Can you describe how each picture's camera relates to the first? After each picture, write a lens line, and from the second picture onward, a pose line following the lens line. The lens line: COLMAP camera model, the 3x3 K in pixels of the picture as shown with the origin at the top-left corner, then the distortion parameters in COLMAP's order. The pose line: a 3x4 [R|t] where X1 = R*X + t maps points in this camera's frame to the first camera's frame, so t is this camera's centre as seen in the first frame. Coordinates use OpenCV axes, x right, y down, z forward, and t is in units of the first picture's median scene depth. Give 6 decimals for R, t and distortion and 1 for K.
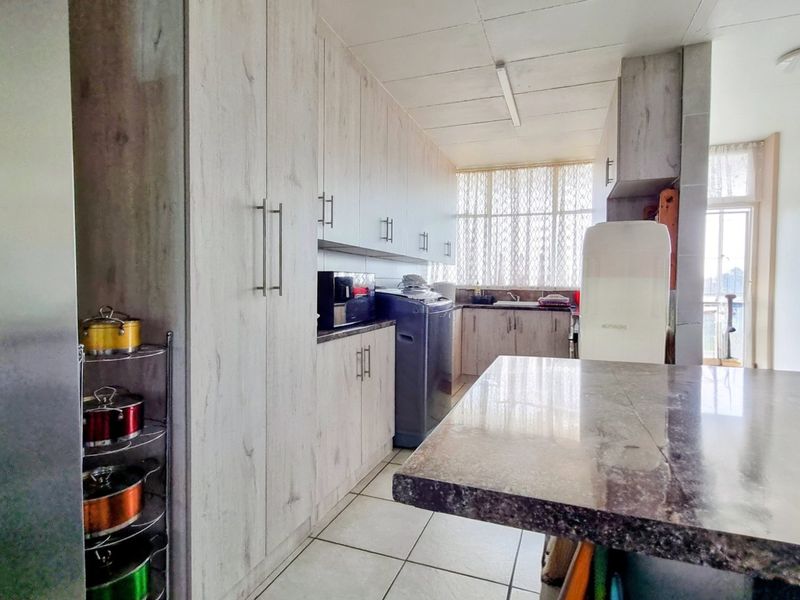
lens RADIAL K [[430.8, 0, 404.7], [0, 430.8, 296.1], [0, 0, 1]] dist [-0.004752, -0.001142]
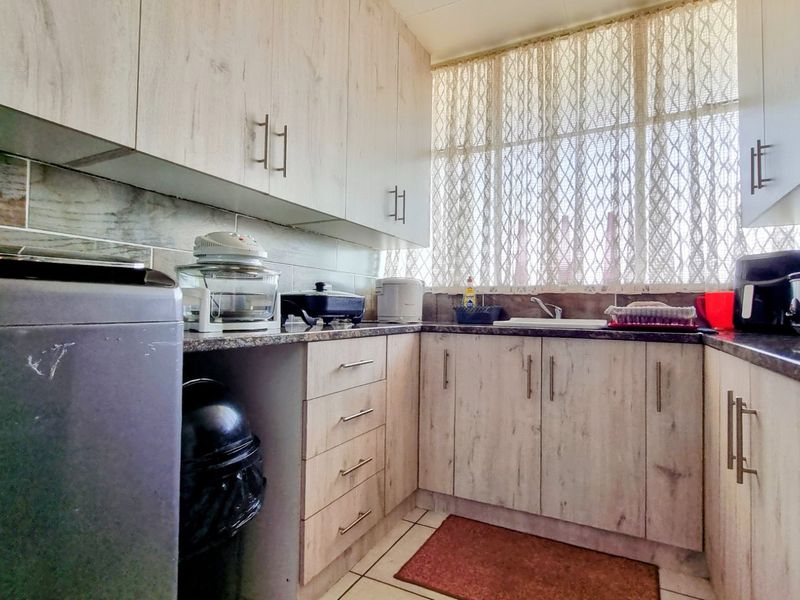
lens RADIAL K [[430.8, 0, 392.1], [0, 430.8, 303.0], [0, 0, 1]] dist [-0.004752, -0.001142]
pose [[0.988495, -0.004667, -0.151184, 0.159100], [-0.001770, 0.999099, -0.042413, 0.015224], [0.151246, 0.042193, 0.987595, 0.525602]]
